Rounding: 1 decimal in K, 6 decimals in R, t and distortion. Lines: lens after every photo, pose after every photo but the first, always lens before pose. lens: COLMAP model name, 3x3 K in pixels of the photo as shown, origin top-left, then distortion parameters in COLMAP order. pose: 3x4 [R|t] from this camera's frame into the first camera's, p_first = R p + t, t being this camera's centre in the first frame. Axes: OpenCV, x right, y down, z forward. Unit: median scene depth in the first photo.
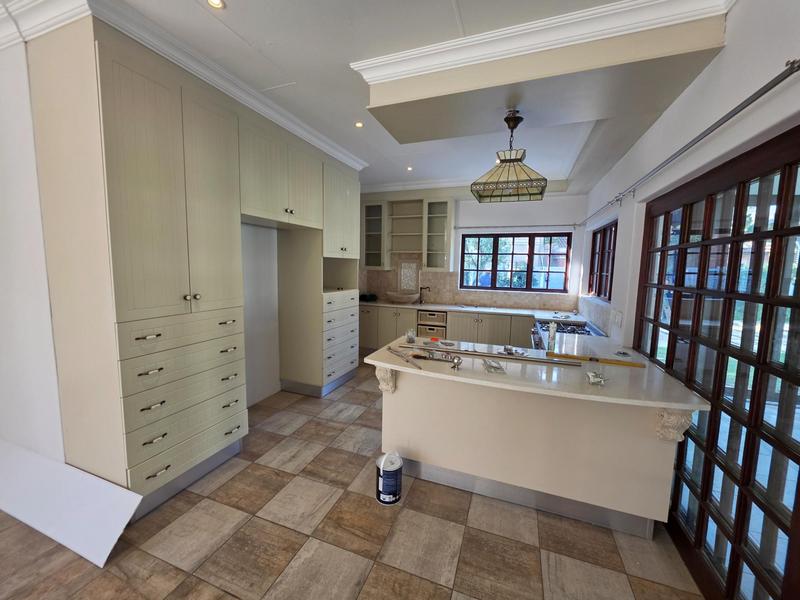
lens RADIAL K [[322.0, 0, 399.4], [0, 322.0, 299.4], [0, 0, 1]] dist [-0.000849, 0.000213]
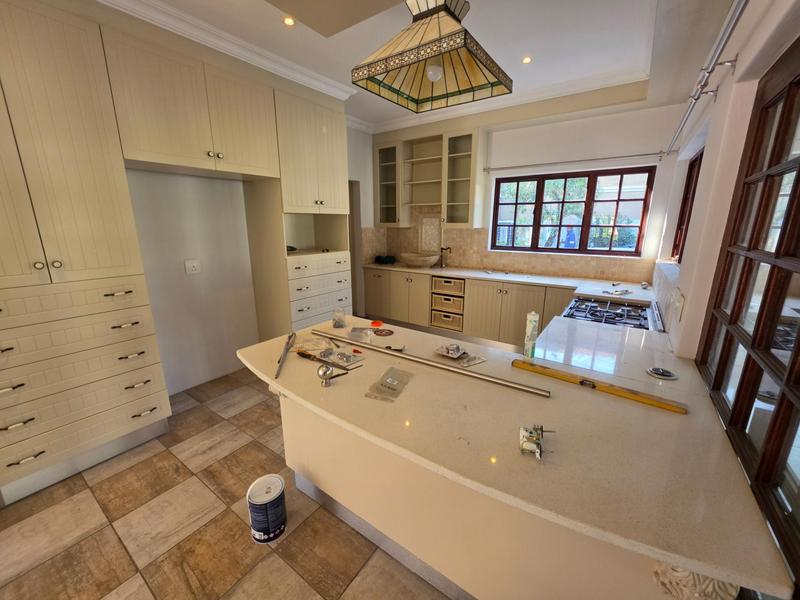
lens RADIAL K [[322.0, 0, 399.9], [0, 322.0, 299.0], [0, 0, 1]] dist [-0.000849, 0.000213]
pose [[0.967477, 0.039503, -0.249854, 0.221494], [-0.007239, 0.991650, 0.128756, -0.016186], [0.252854, -0.122760, 0.959685, 0.207249]]
